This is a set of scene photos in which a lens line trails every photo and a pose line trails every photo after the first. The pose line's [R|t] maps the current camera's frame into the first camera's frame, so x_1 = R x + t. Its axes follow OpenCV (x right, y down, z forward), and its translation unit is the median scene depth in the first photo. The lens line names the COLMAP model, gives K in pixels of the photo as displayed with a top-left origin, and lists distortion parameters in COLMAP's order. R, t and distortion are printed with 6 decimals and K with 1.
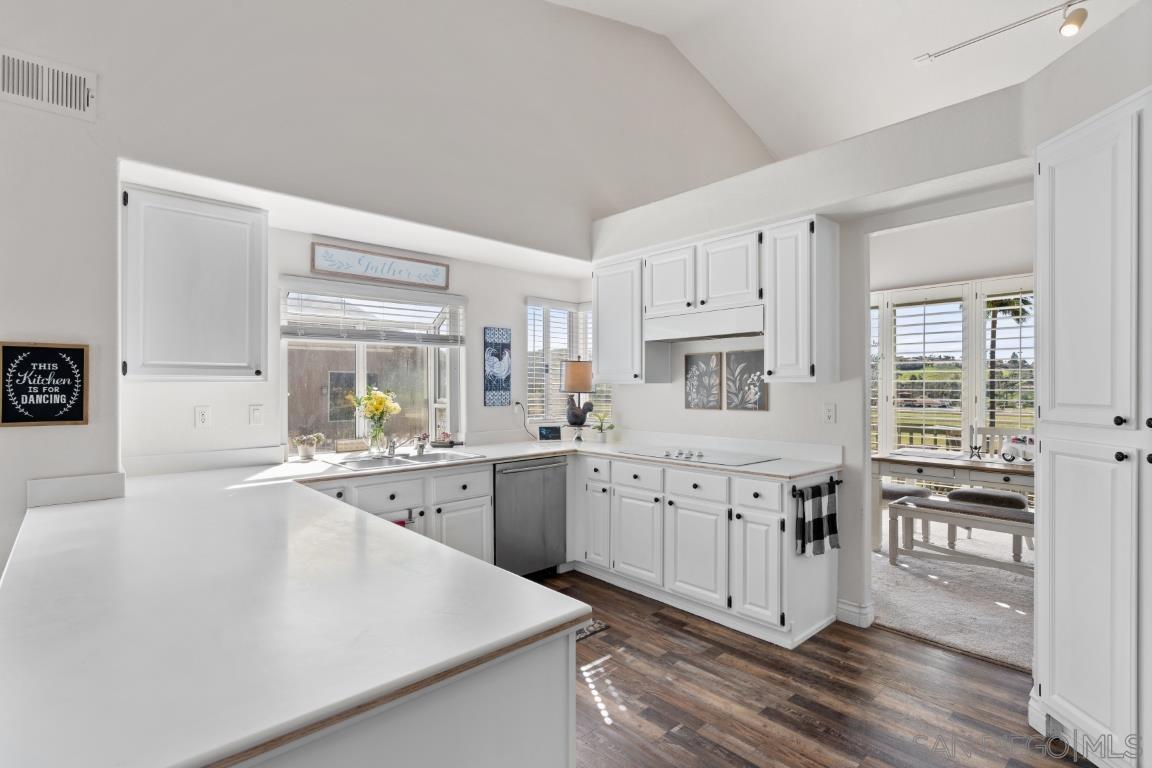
lens RADIAL K [[562.5, 0, 572.9], [0, 562.5, 384.6], [0, 0, 1]] dist [0.003994, 0.002067]
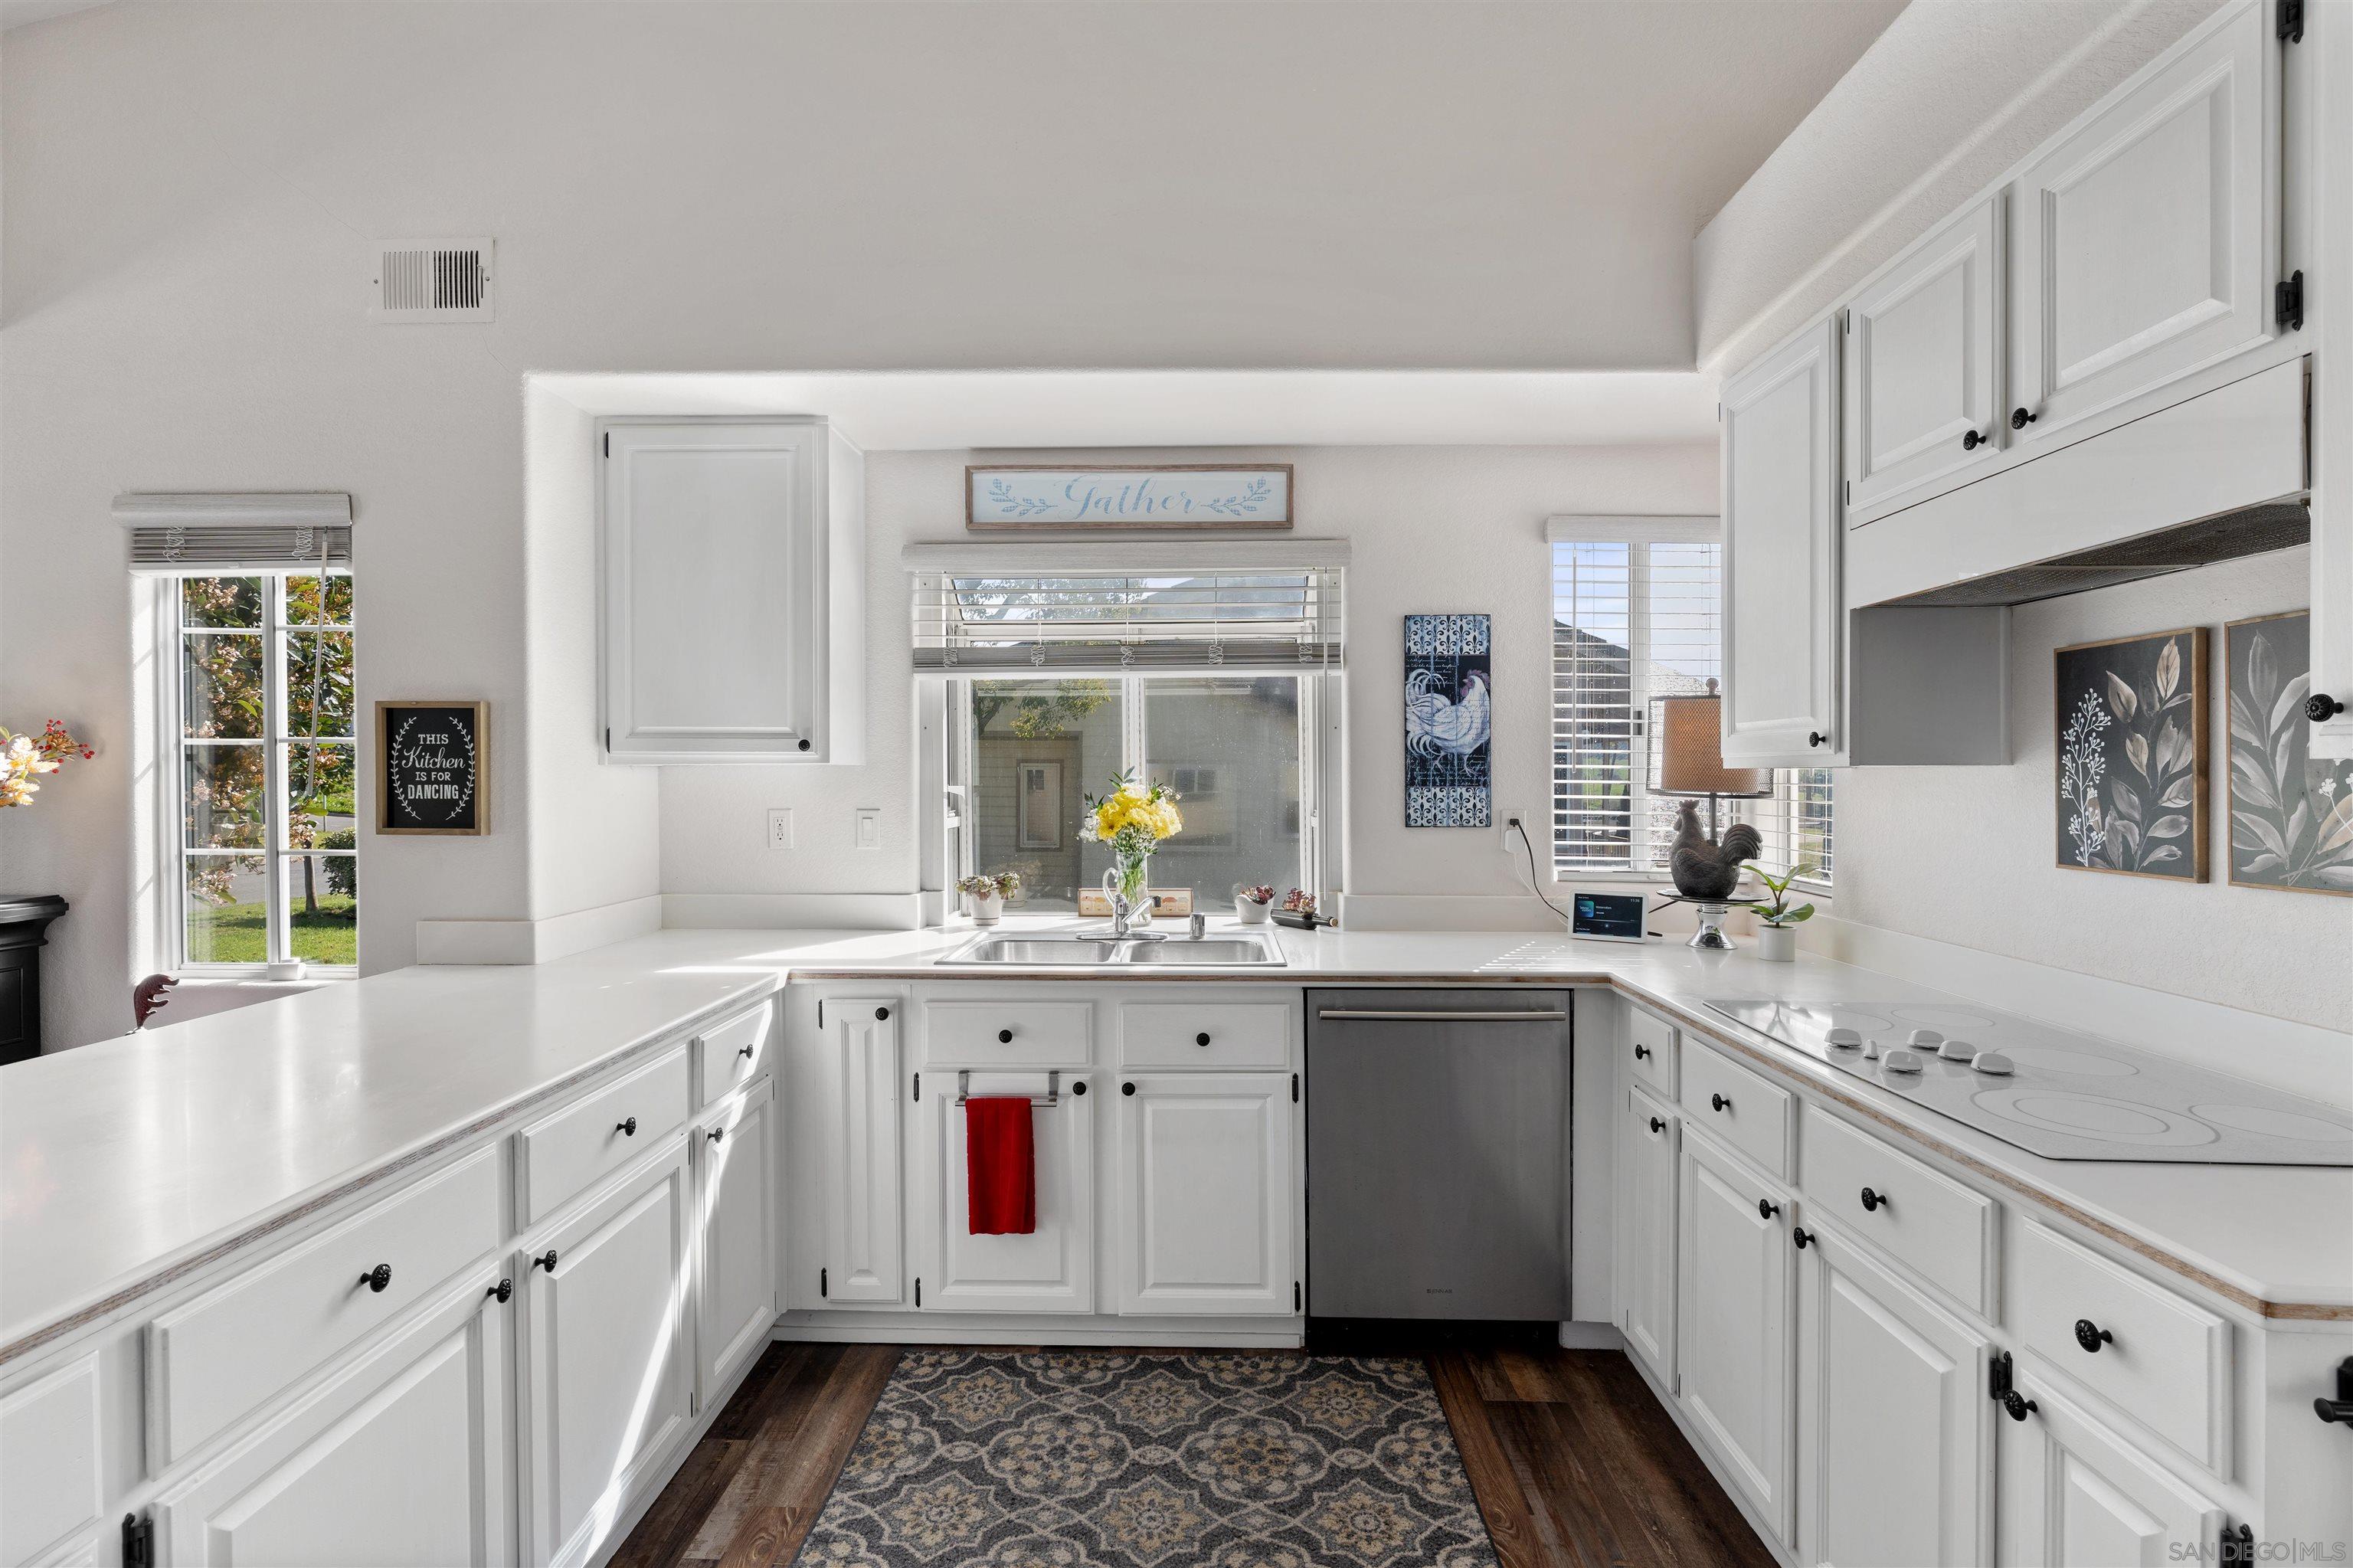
lens RADIAL K [[1148.9, 0, 1167.9], [0, 1148.9, 781.1], [0, 0, 1]] dist [0.003994, 0.002067]
pose [[0.709475, 0.007849, -0.704687, 0.295390], [-0.001199, 0.999950, 0.009931, 0.000271], [0.704730, -0.006201, 0.709448, 0.382167]]
